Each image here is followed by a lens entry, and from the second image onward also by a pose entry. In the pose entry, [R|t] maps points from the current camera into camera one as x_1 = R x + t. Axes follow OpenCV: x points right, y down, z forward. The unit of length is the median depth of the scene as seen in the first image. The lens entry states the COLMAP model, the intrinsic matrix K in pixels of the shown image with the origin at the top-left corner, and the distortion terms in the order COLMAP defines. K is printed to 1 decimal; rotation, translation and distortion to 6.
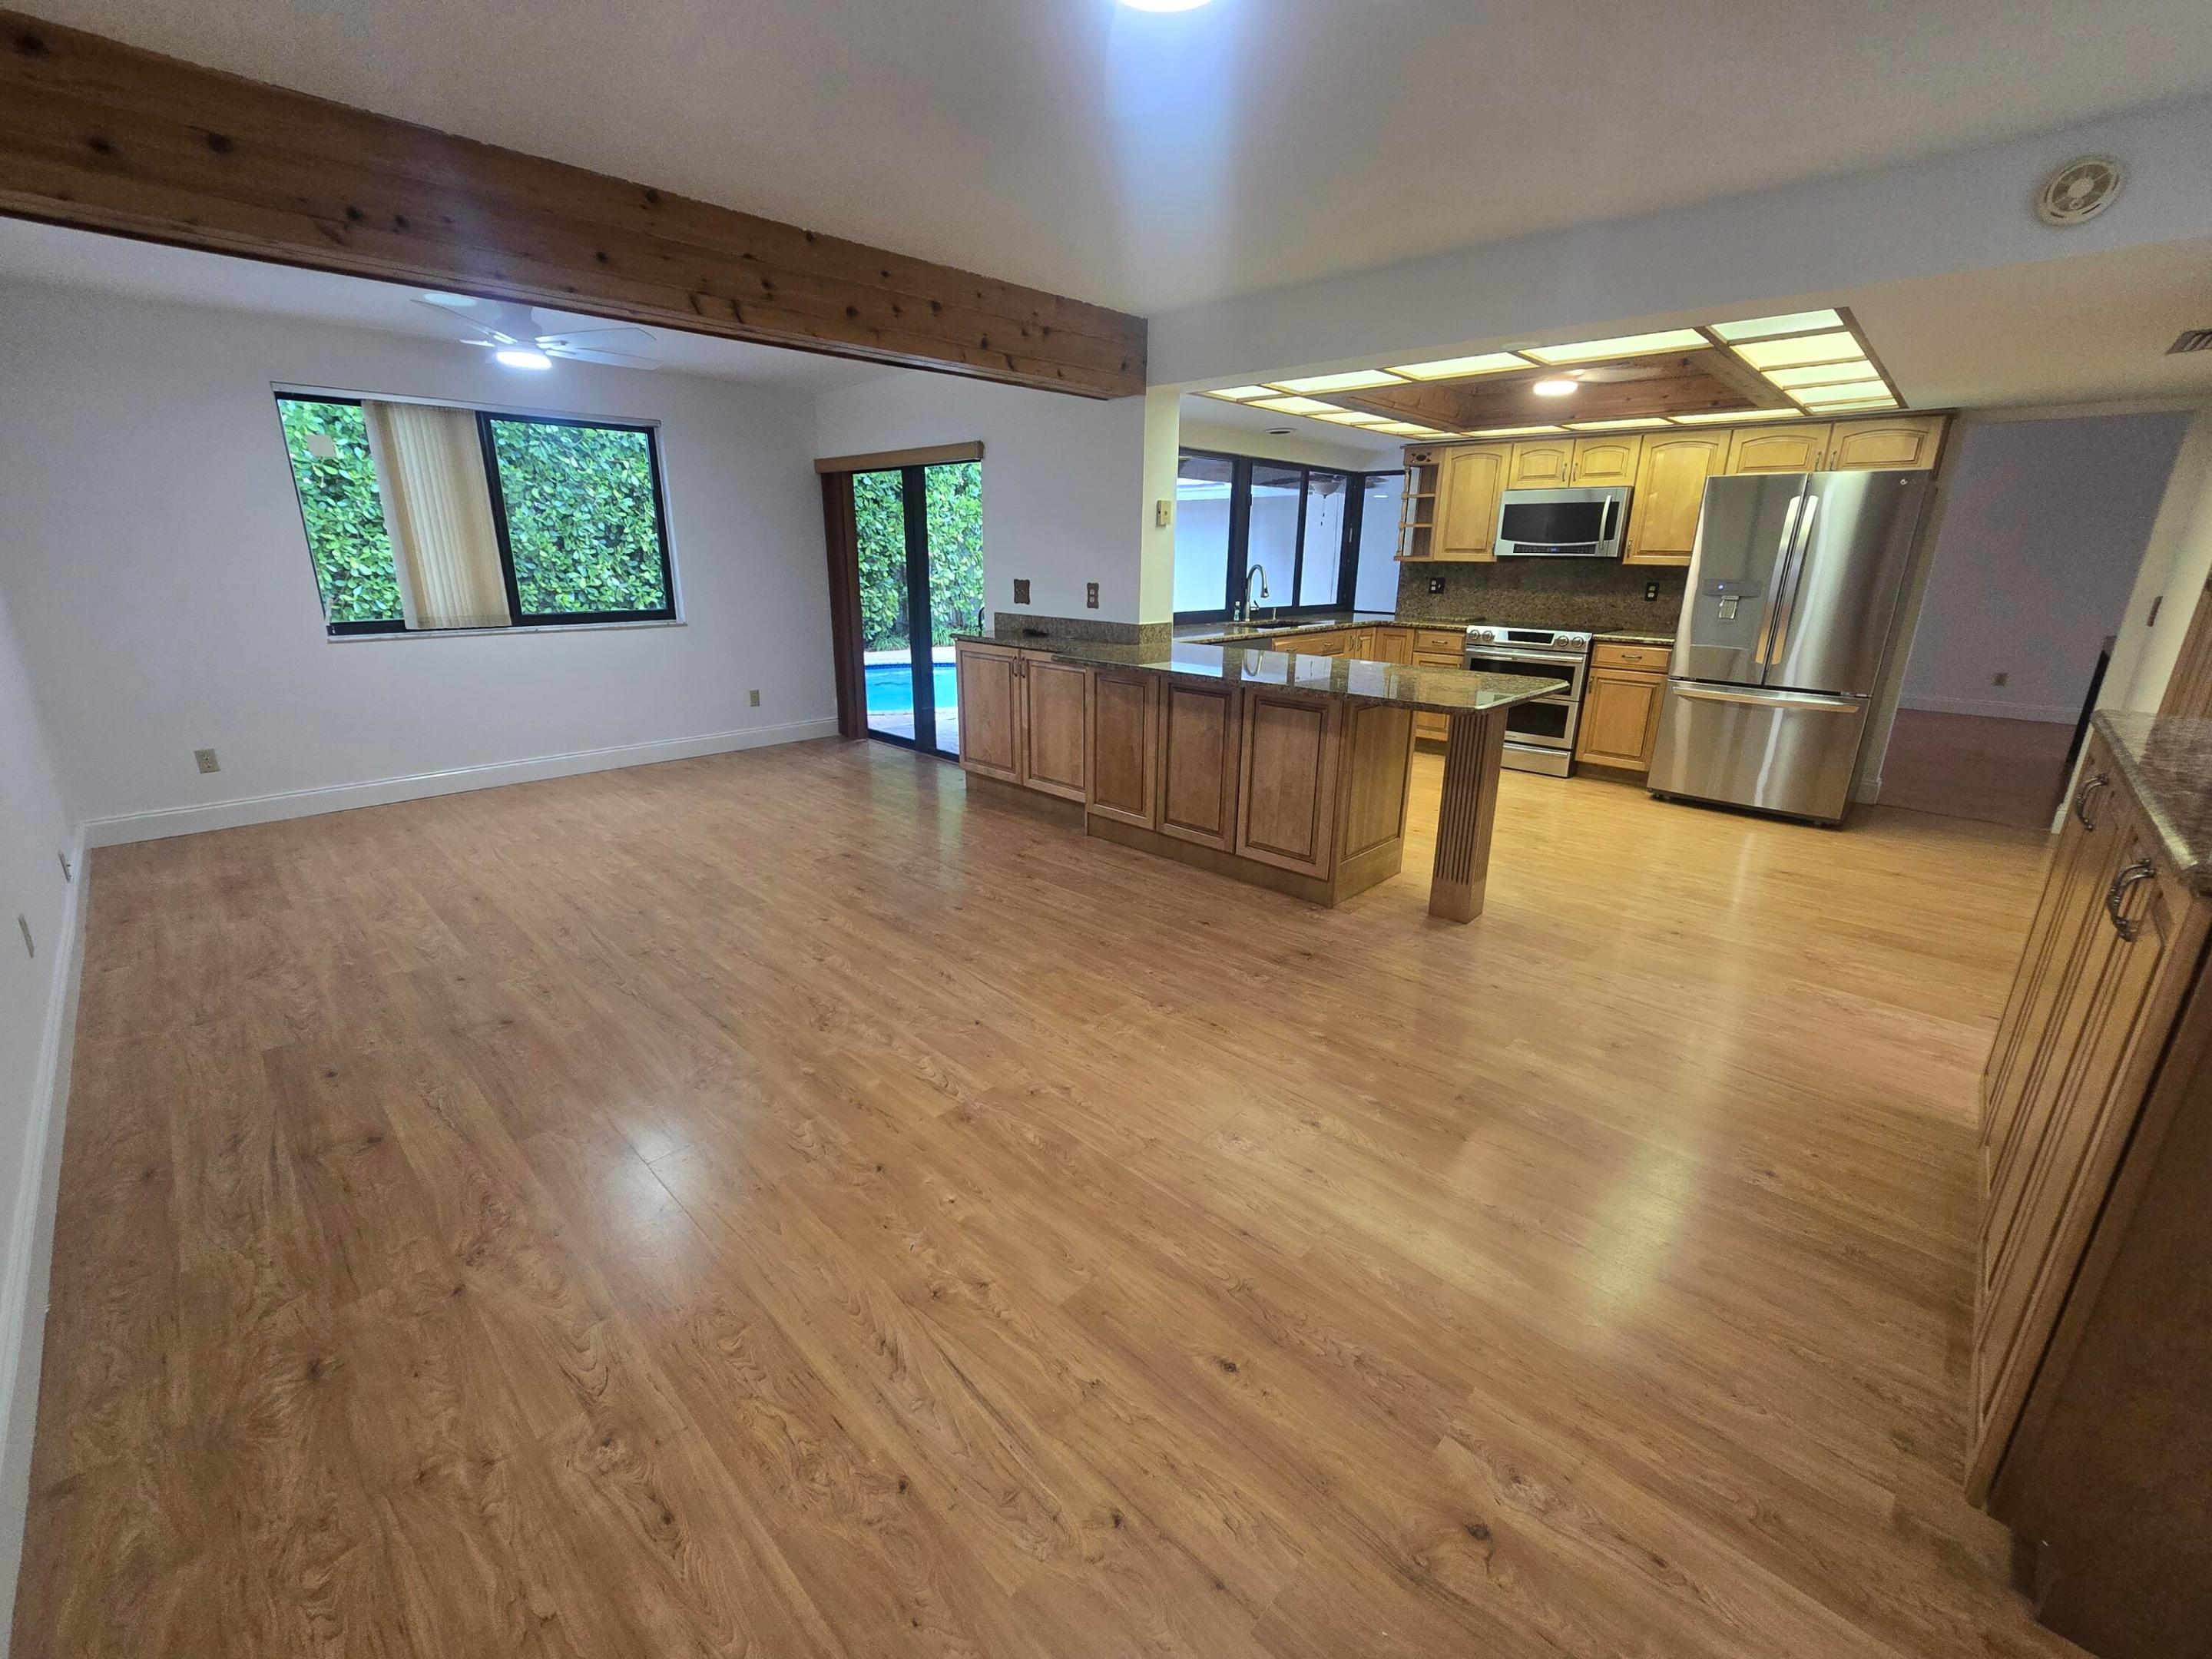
lens RADIAL K [[907.6, 0, 1103.3], [0, 907.6, 815.8], [0, 0, 1]] dist [-0.001715, -0.000281]
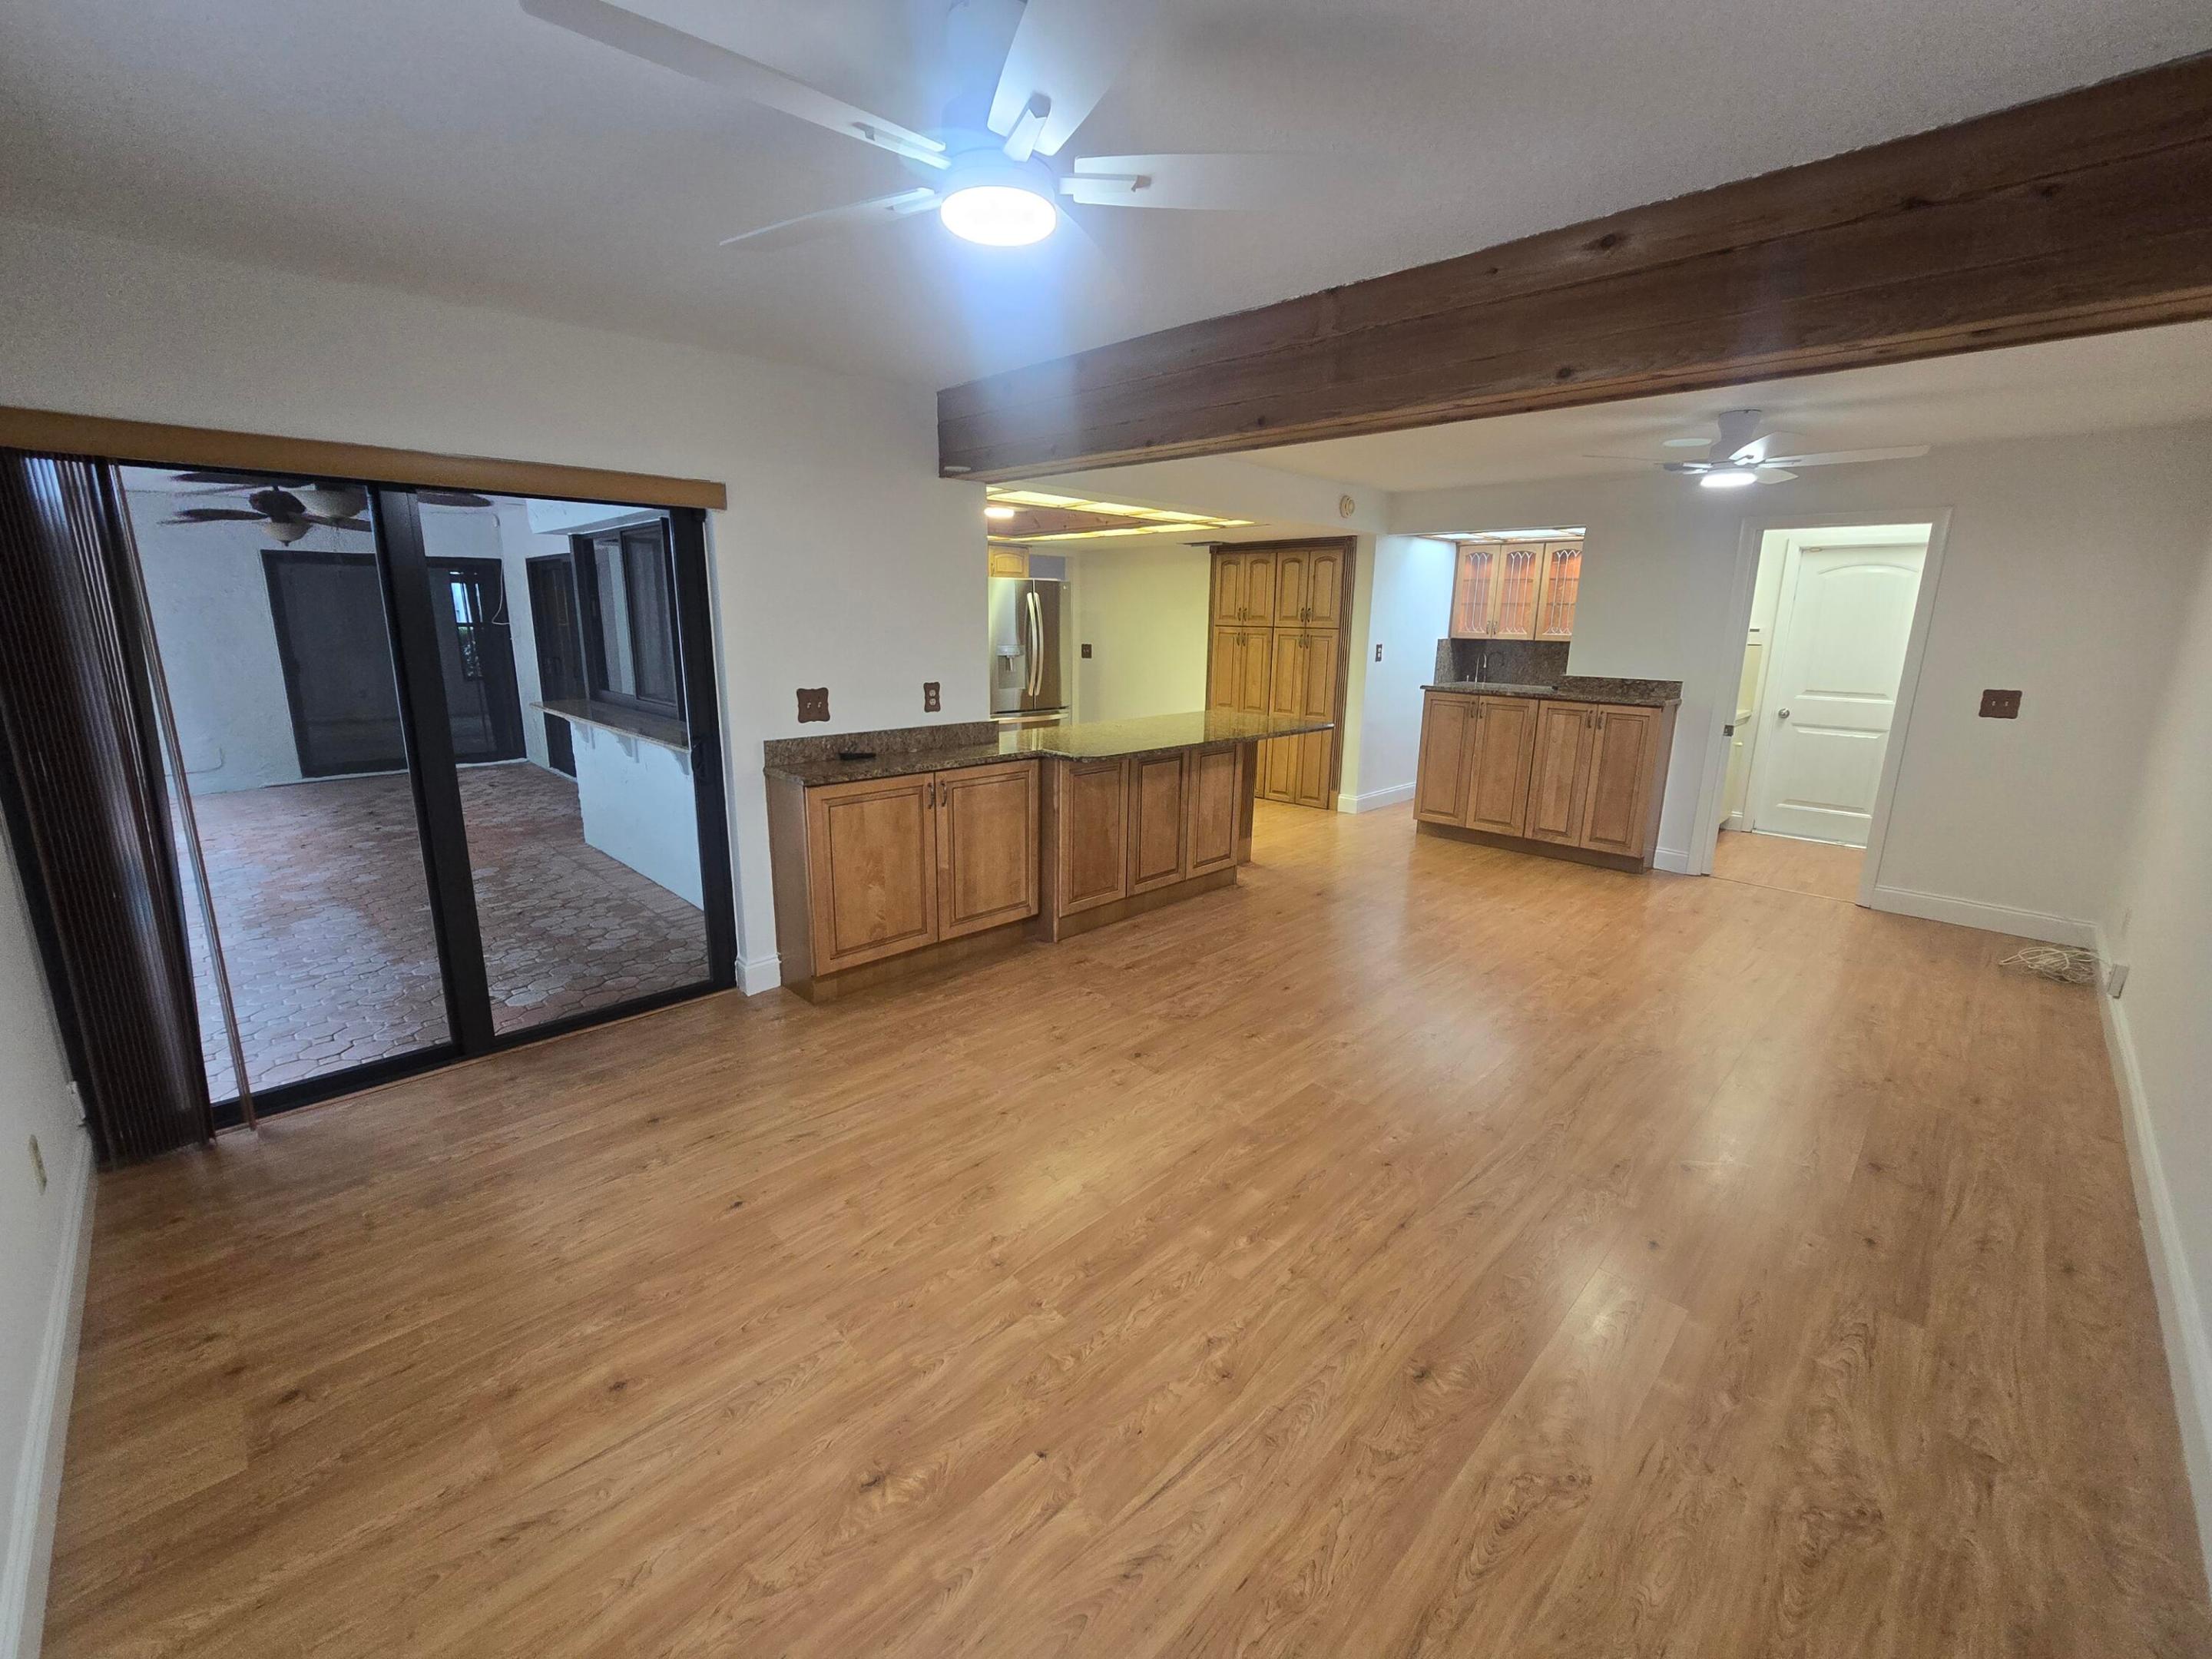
lens RADIAL K [[907.6, 0, 1098.0], [0, 907.6, 816.5], [0, 0, 1]] dist [-0.001715, -0.000281]
pose [[0.021891, -0.229843, 0.972981, -0.961959], [0.269938, 0.938428, 0.215608, -0.312017], [-0.962629, 0.257925, 0.082587, 0.903668]]
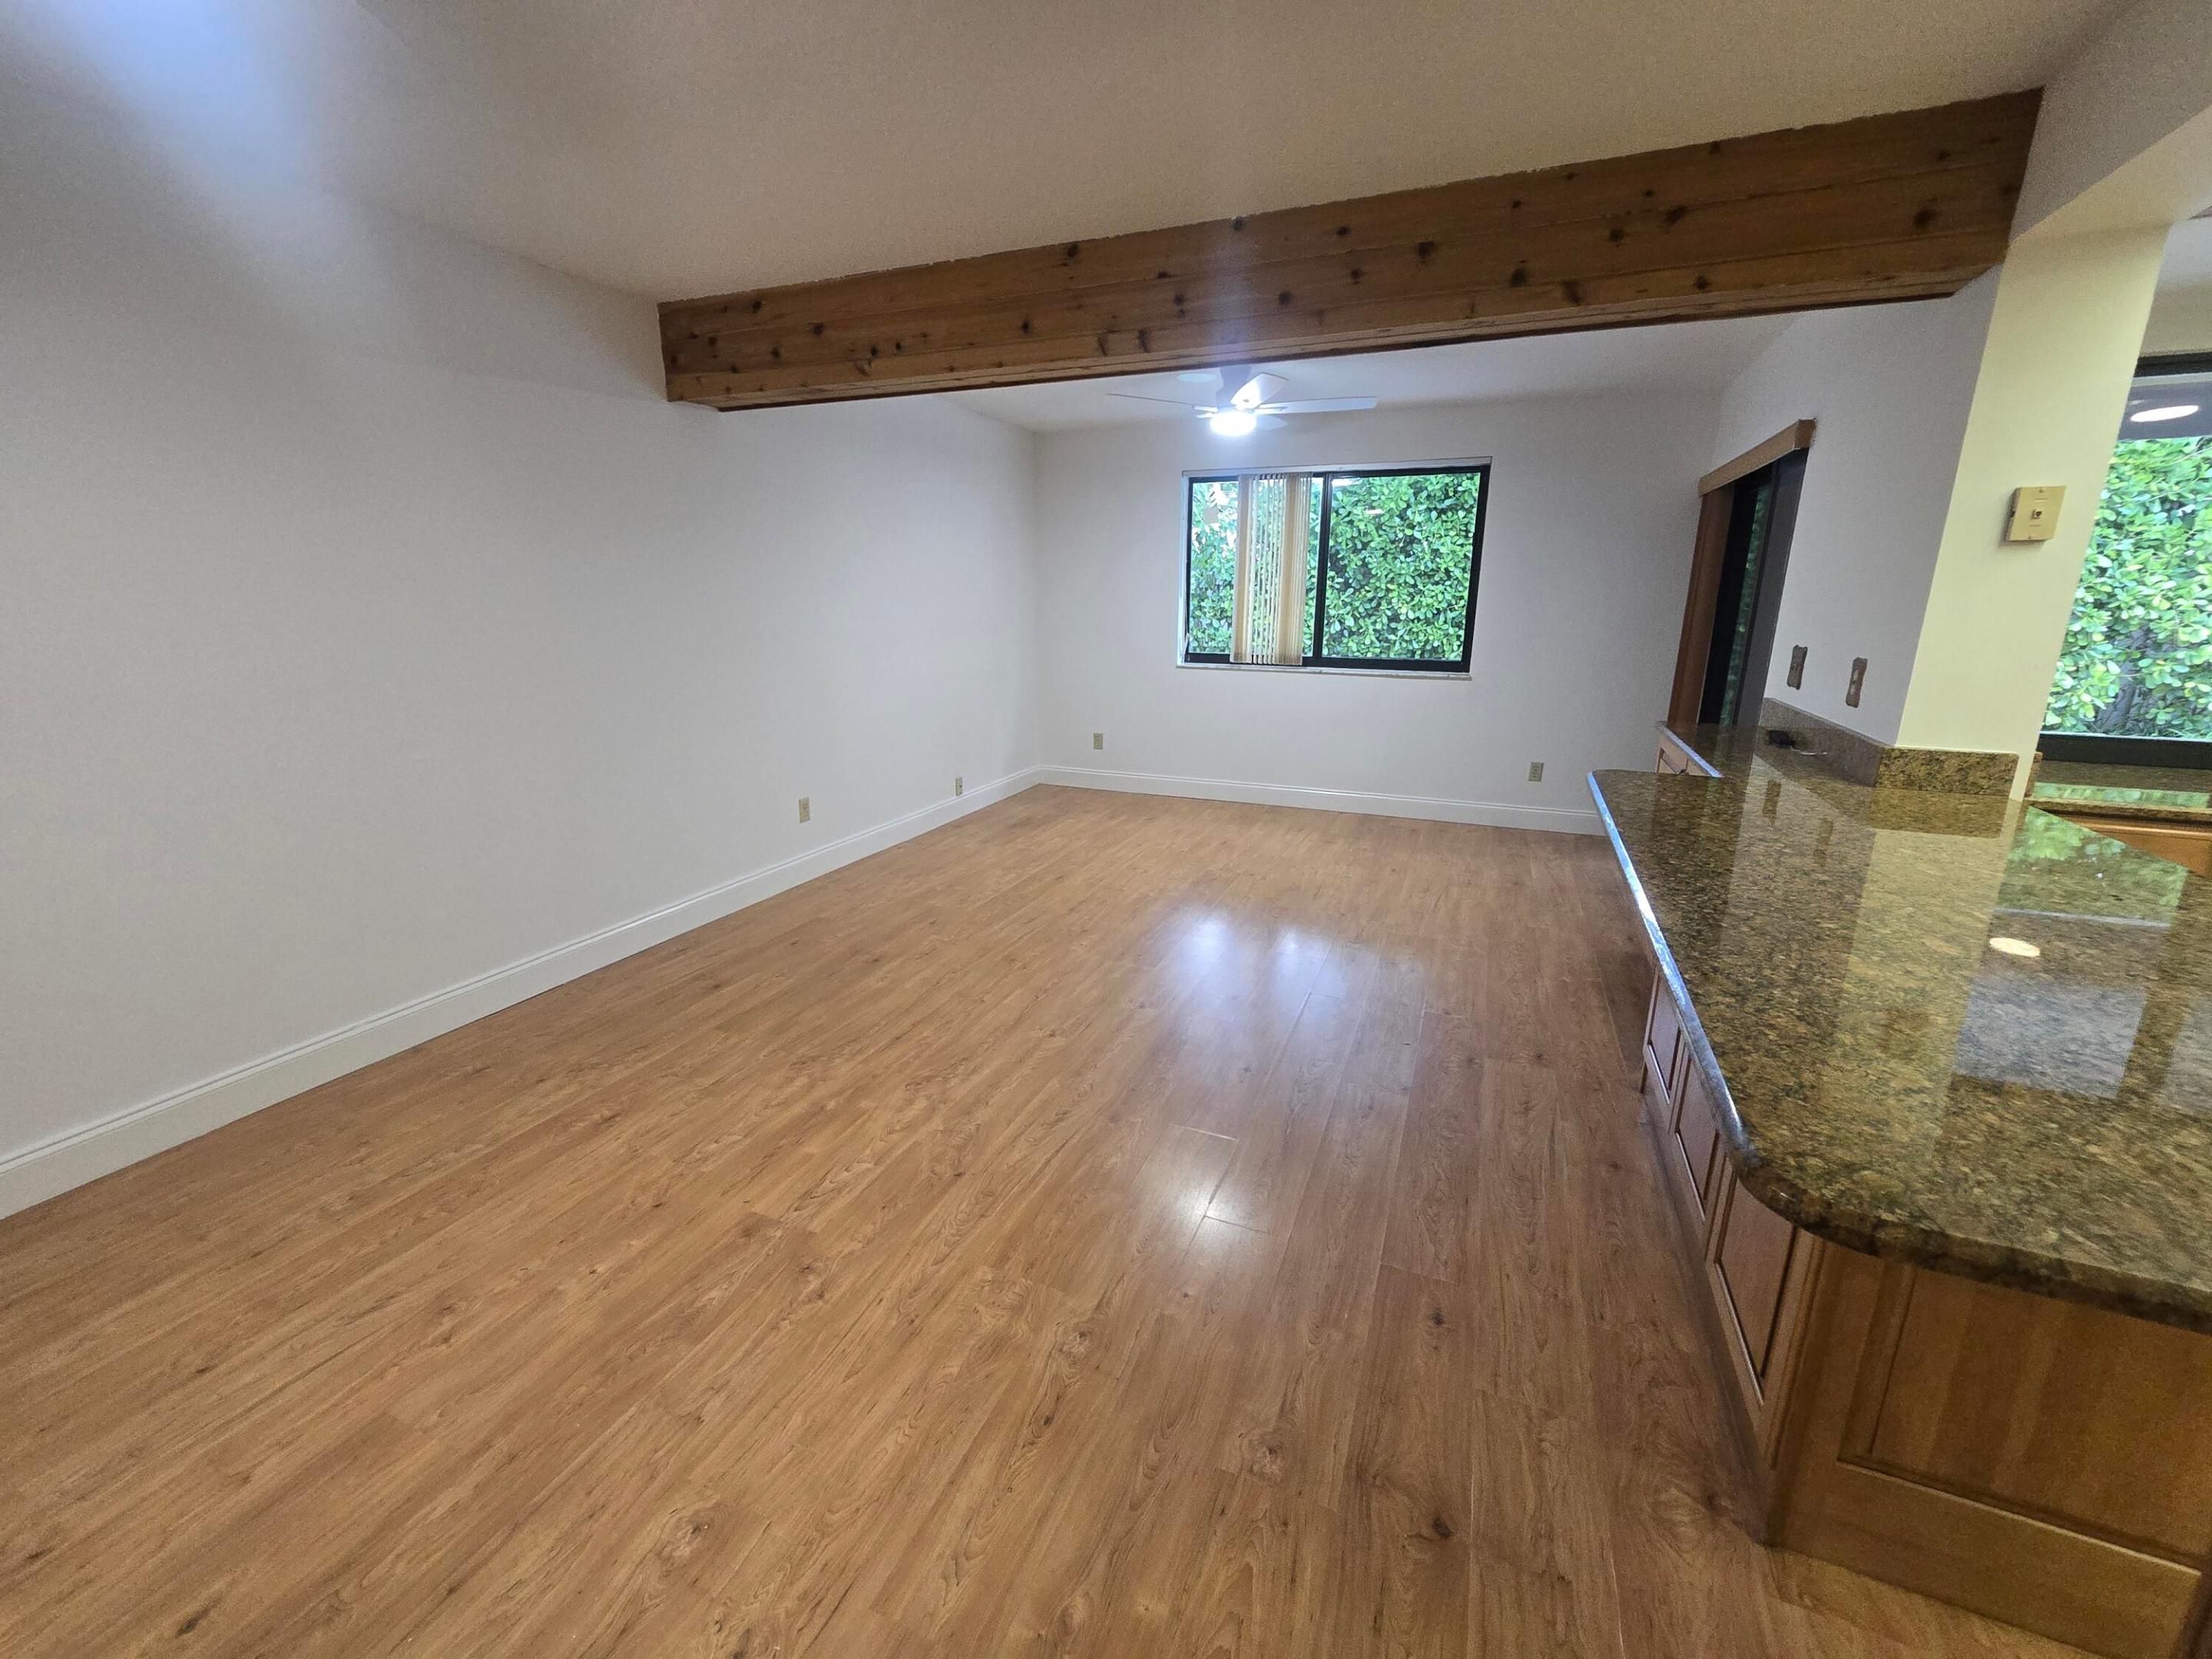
lens RADIAL K [[907.6, 0, 1100.0], [0, 907.6, 817.7], [0, 0, 1]] dist [-0.001715, -0.000281]
pose [[0.357995, 0.220413, -0.907335, 0.360280], [-0.265065, 0.955751, 0.127591, -0.133745], [0.895310, 0.194826, 0.400578, 0.465771]]
